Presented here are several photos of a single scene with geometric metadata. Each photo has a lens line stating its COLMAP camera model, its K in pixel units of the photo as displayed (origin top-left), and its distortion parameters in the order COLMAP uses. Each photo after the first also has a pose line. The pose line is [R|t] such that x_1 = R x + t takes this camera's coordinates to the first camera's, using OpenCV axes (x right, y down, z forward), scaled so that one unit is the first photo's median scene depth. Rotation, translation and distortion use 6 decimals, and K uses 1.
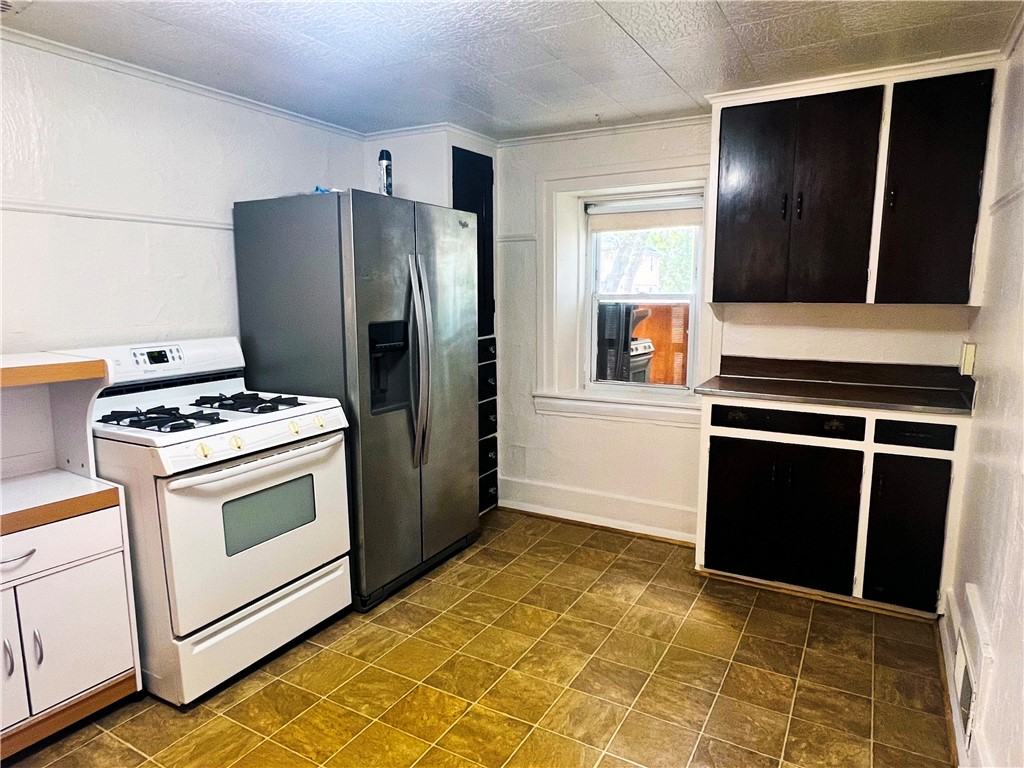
lens RADIAL K [[629.4, 0, 509.6], [0, 629.4, 394.4], [0, 0, 1]] dist [0.002776, -0.001484]
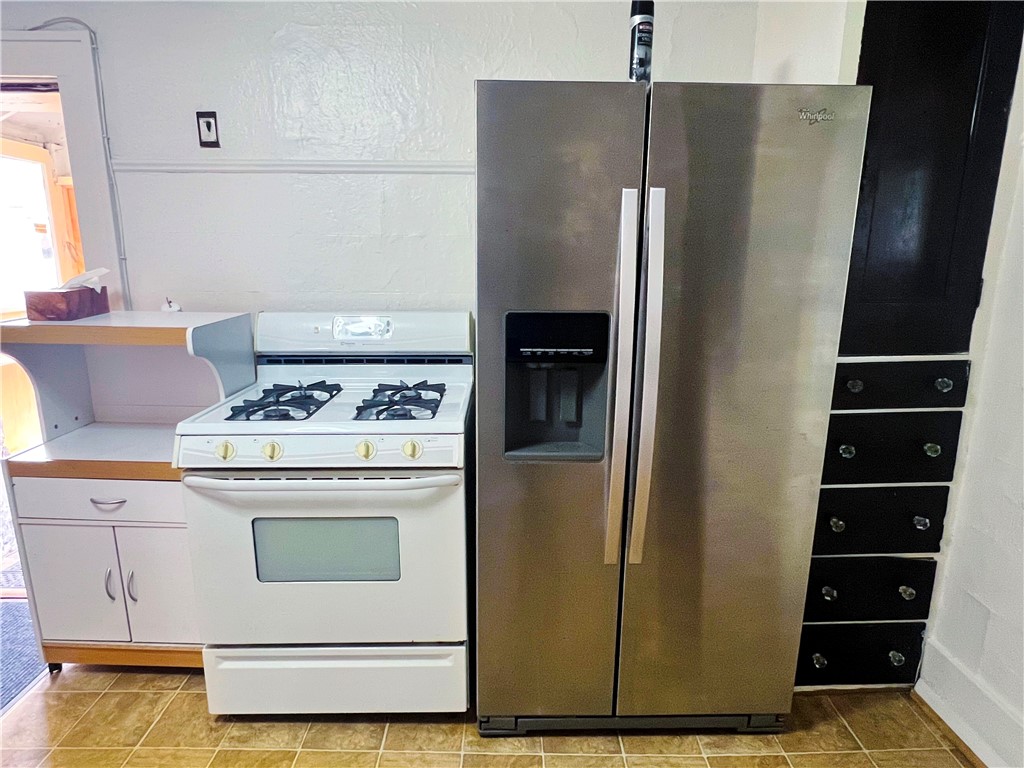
lens RADIAL K [[629.4, 0, 509.6], [0, 629.4, 394.4], [0, 0, 1]] dist [0.002776, -0.001484]
pose [[0.504091, 0.204579, -0.839071, 0.294891], [-0.147018, 0.977686, 0.150050, -0.125899], [0.851045, 0.047720, 0.522919, 0.688237]]
